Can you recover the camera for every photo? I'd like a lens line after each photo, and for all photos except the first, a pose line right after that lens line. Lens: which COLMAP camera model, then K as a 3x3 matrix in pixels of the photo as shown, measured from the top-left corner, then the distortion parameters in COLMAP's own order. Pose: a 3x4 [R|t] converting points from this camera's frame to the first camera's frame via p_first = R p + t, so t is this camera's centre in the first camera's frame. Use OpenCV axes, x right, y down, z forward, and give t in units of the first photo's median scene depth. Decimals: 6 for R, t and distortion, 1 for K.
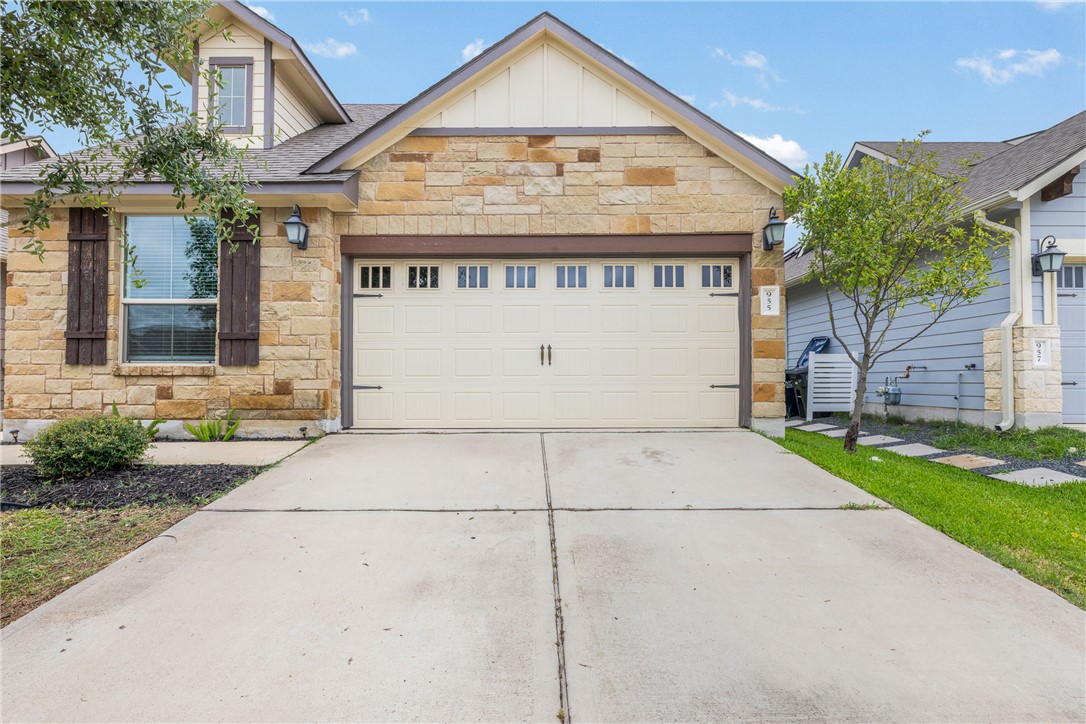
lens RADIAL K [[548.2, 0, 541.6], [0, 548.2, 367.7], [0, 0, 1]] dist [-0.004940, -0.000591]
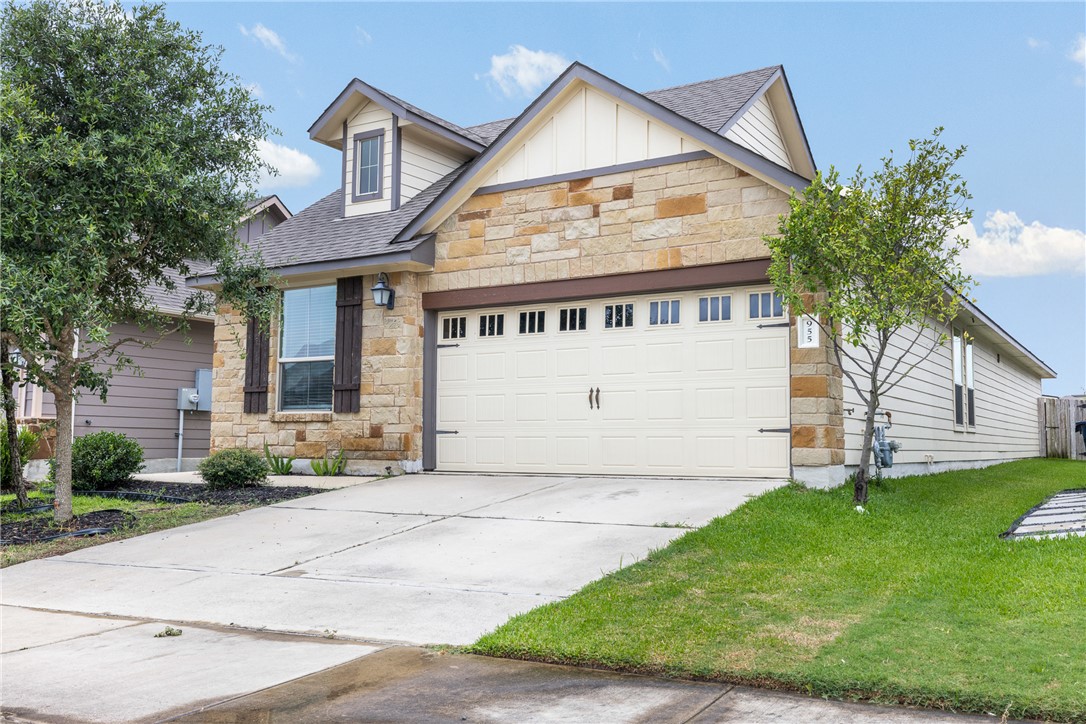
lens RADIAL K [[992.7, 0, 538.0], [0, 992.7, 360.1], [0, 0, 1]] dist [-0.015560, 0.000000]
pose [[0.848156, -0.039165, -0.528297, 0.879193], [0.004553, 0.997765, -0.066659, 0.026577], [0.529728, 0.054132, 0.846439, -0.557493]]
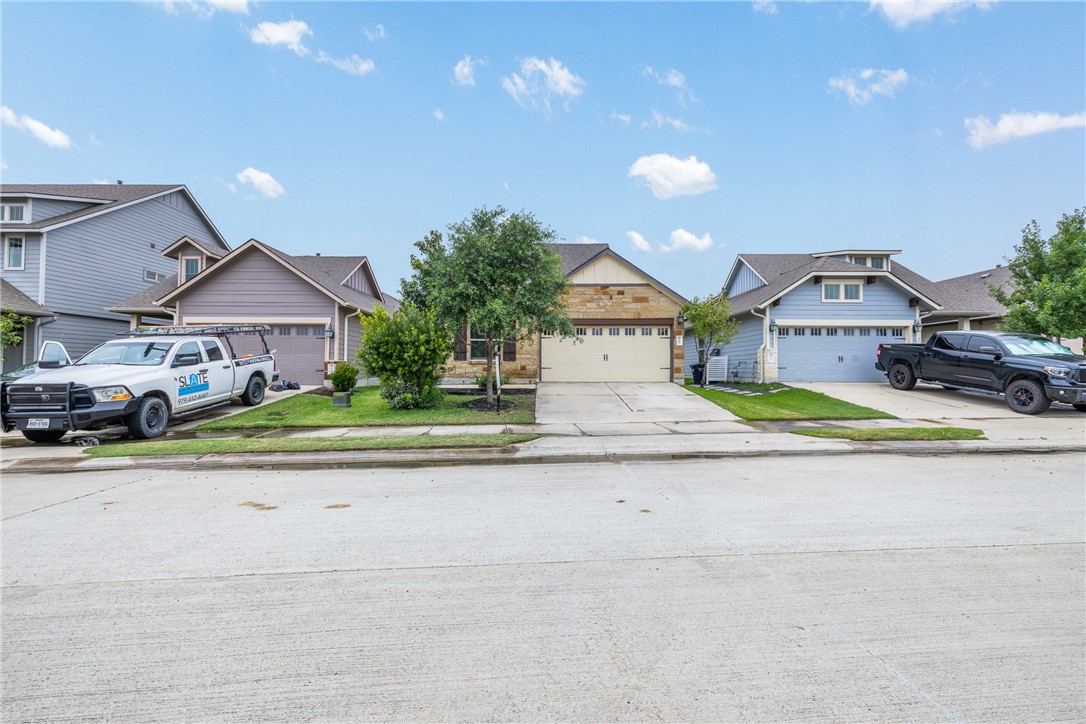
lens RADIAL K [[451.8, 0, 542.3], [0, 451.8, 358.4], [0, 0, 1]] dist [-0.000004, 0.000248]
pose [[0.999952, 0.004611, -0.008618, -0.328871], [-0.004648, 0.999980, -0.004251, -0.007218], [0.008598, 0.004291, 0.999954, -1.532738]]
